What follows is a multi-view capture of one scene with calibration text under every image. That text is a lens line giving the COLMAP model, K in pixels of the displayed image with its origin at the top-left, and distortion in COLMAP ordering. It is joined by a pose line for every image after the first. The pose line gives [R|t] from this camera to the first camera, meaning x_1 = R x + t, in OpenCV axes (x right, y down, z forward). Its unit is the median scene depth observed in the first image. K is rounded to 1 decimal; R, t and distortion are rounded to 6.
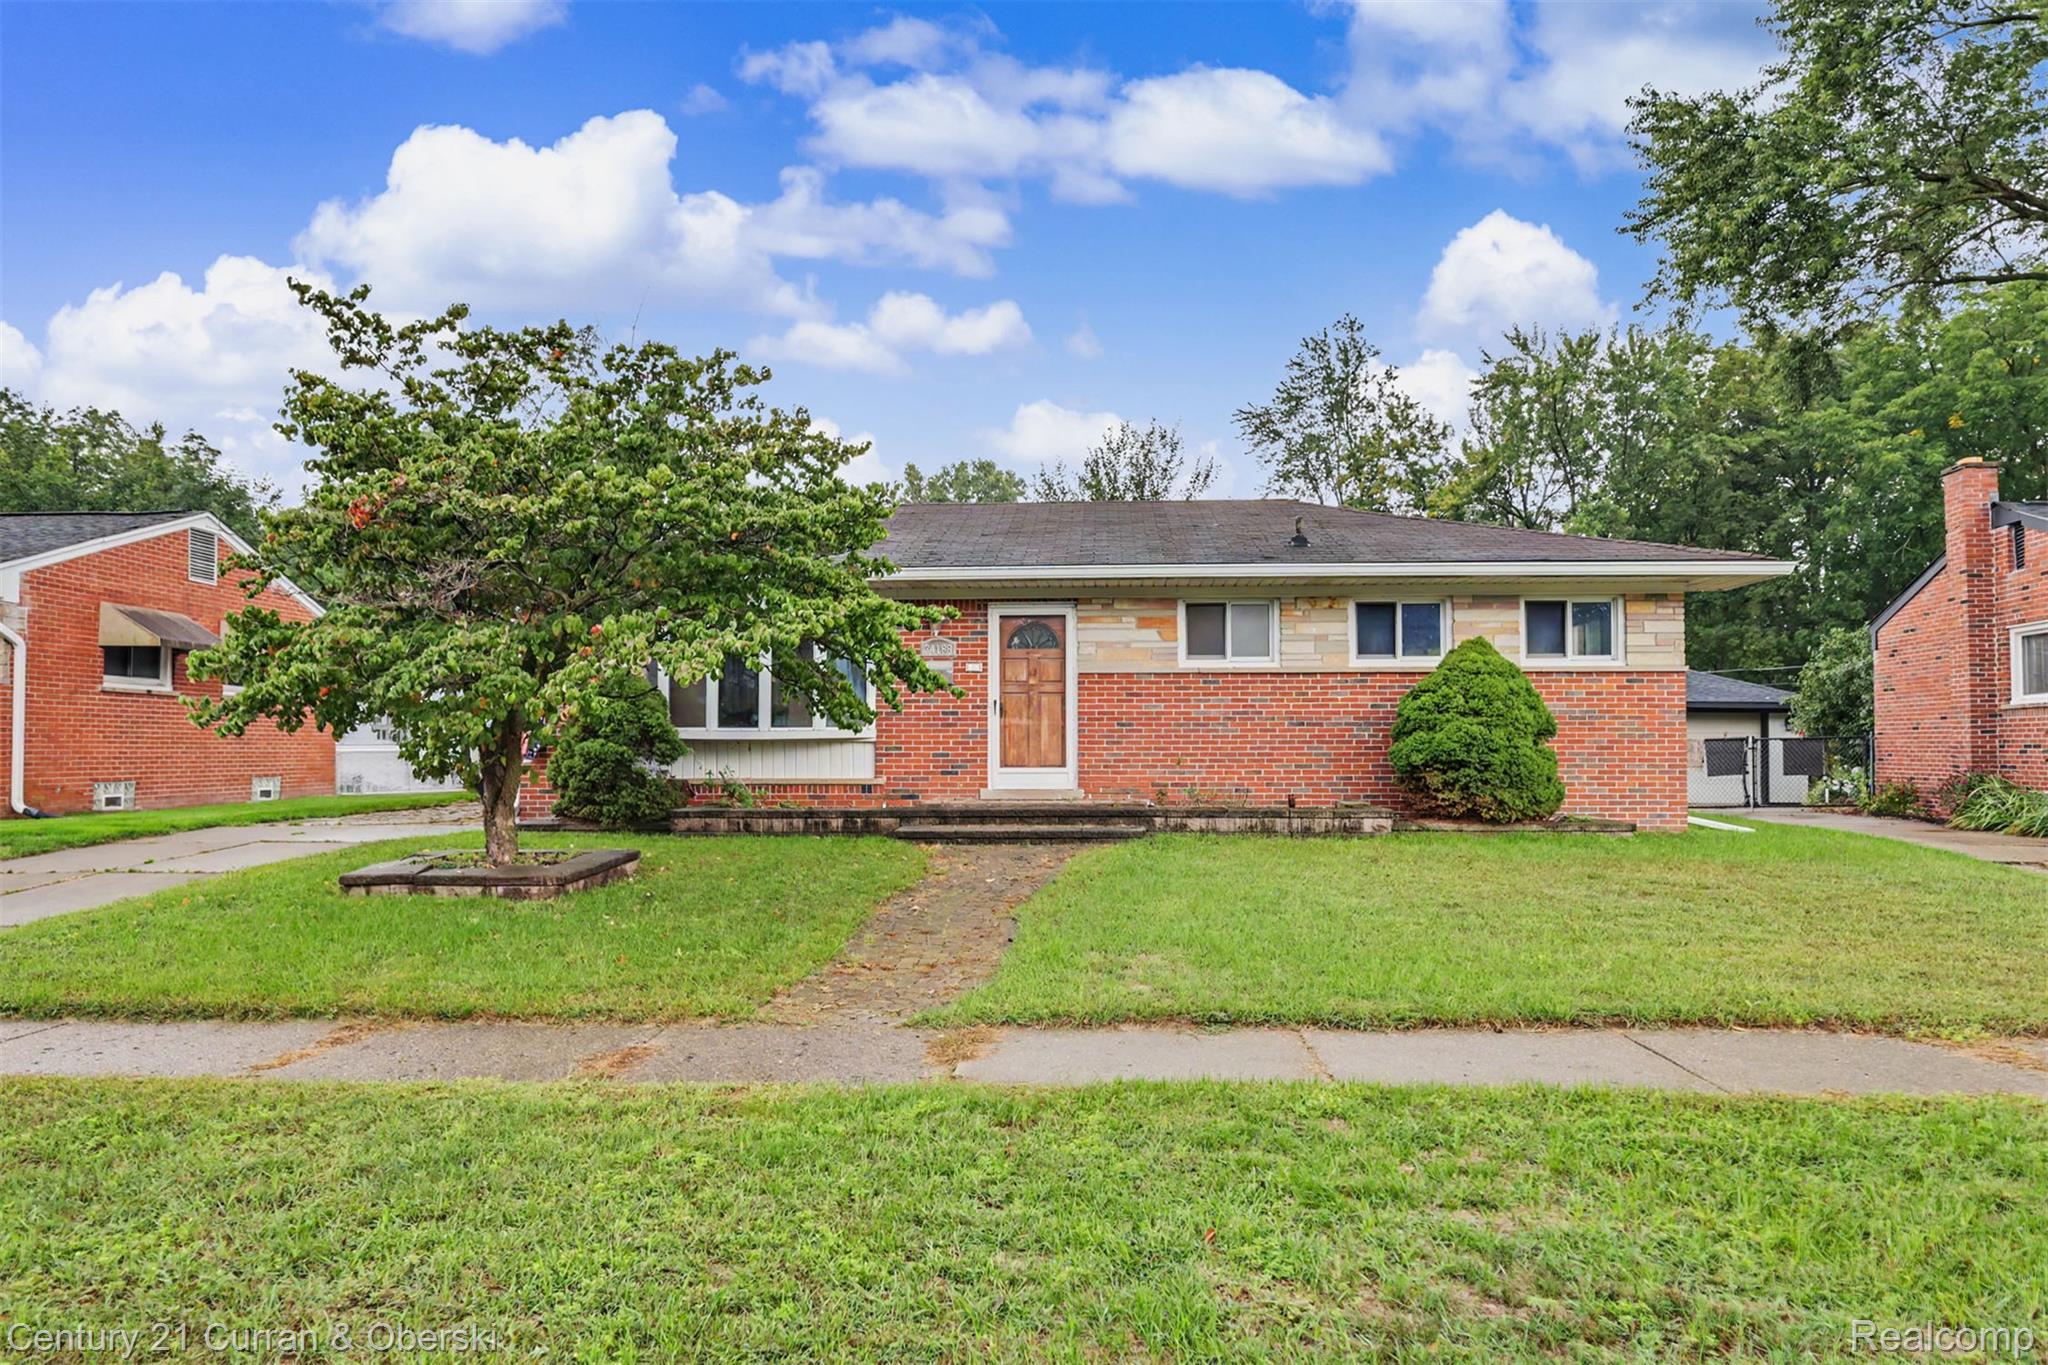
lens RADIAL K [[1381.9, 0, 1024.0], [0, 1381.9, 682.5], [0, 0, 1]] dist [0.004945, 0.002068]
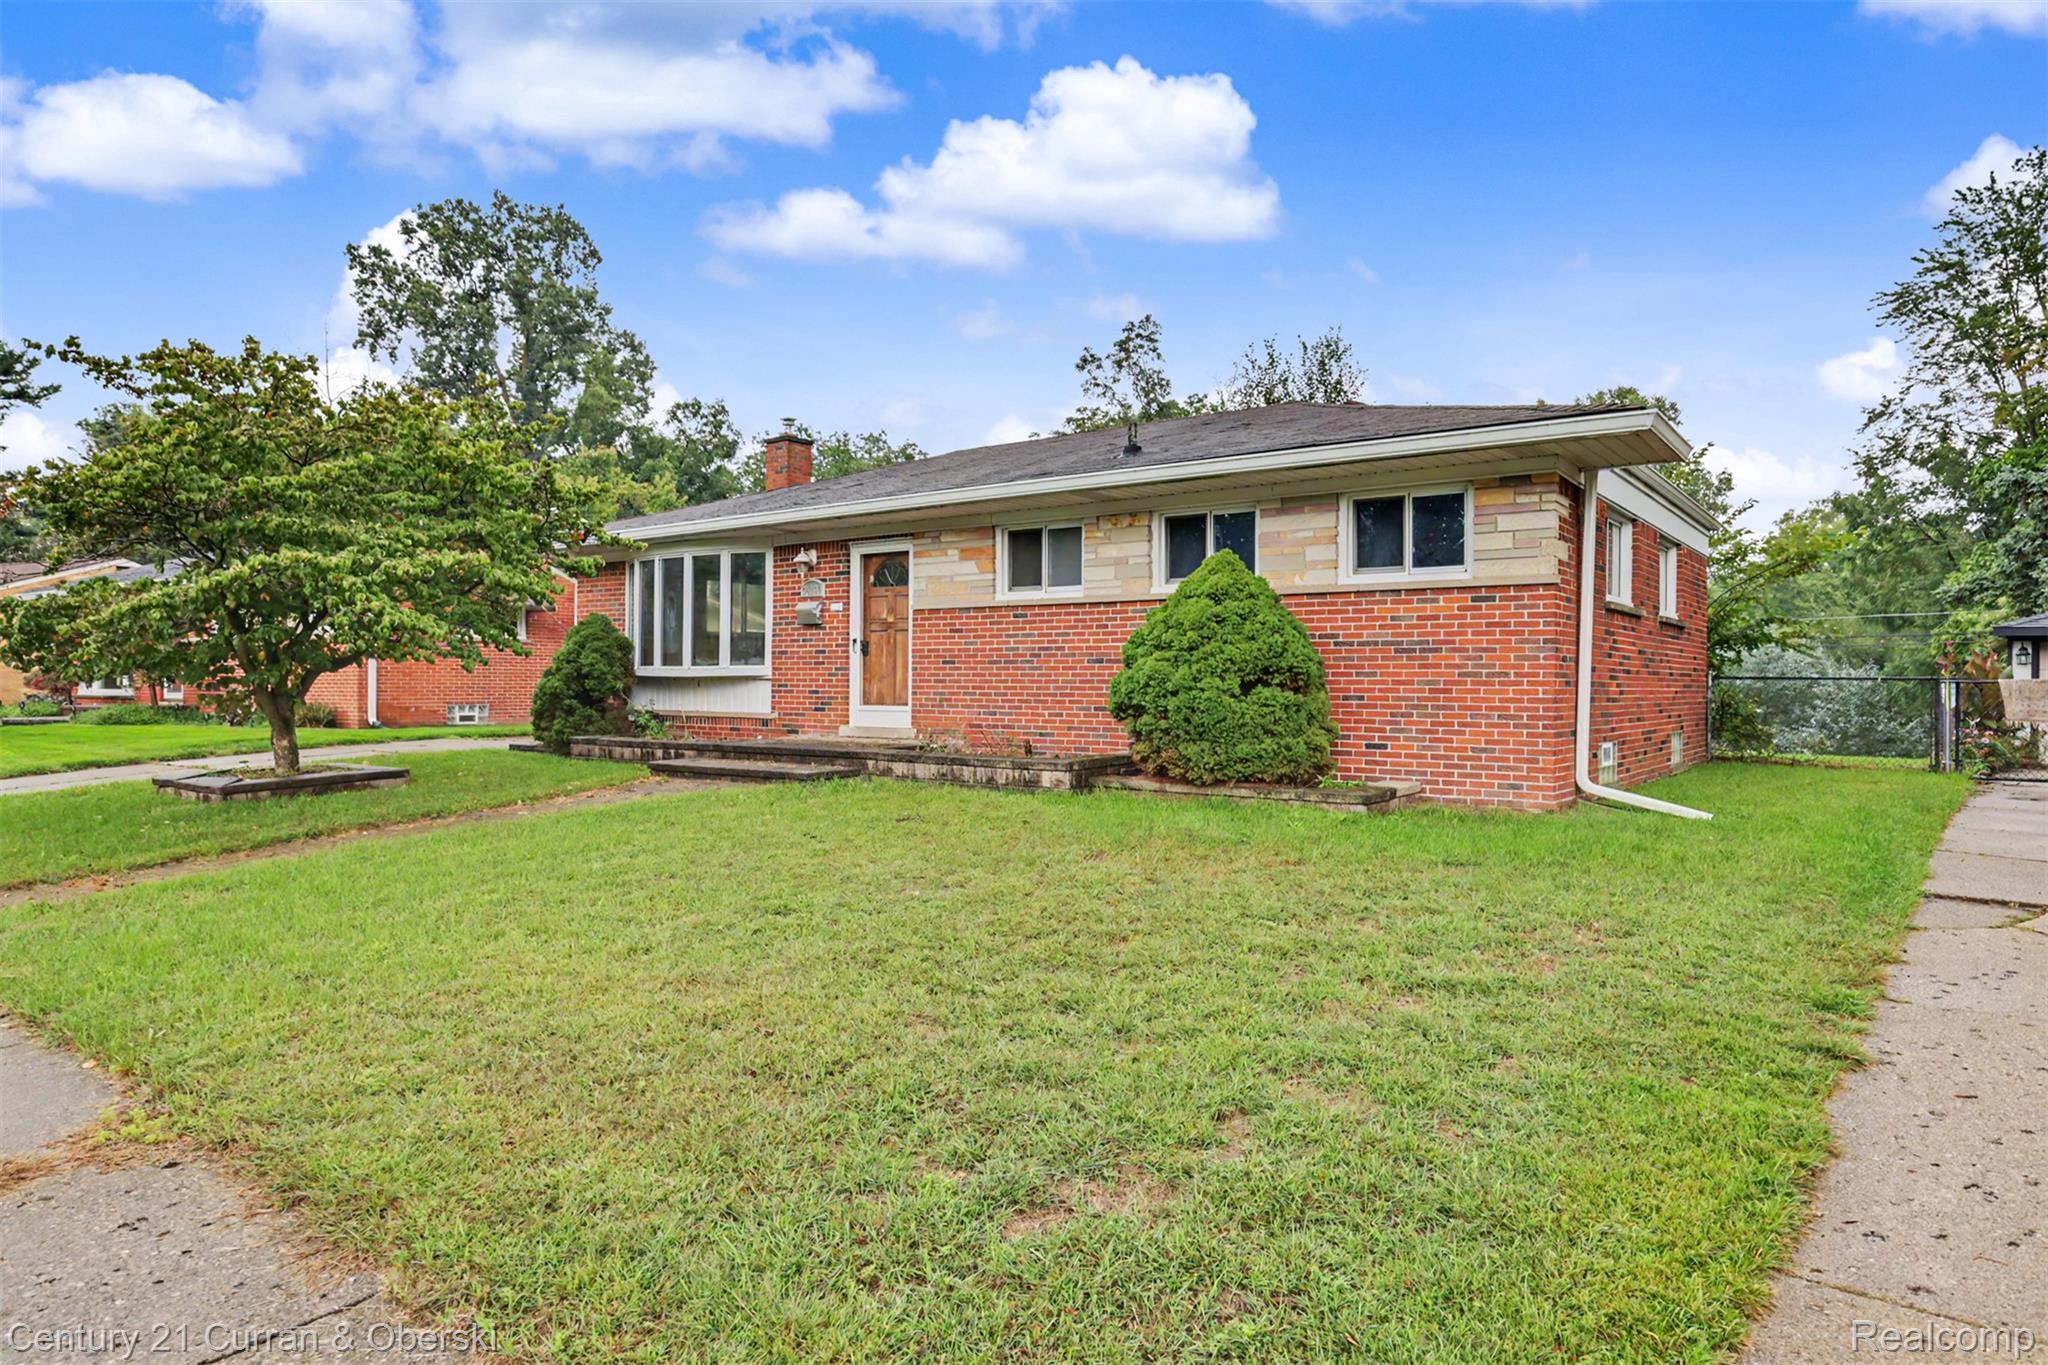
lens RADIAL K [[1209.6, 0, 1024.0], [0, 1209.6, 682.5], [0, 0, 1]] dist [0.002609, 0.000893]
pose [[0.835300, 0.005781, -0.549765, 0.573629], [0.020654, 0.998909, 0.041886, 0.010439], [0.549407, -0.046342, 0.834269, 0.327467]]
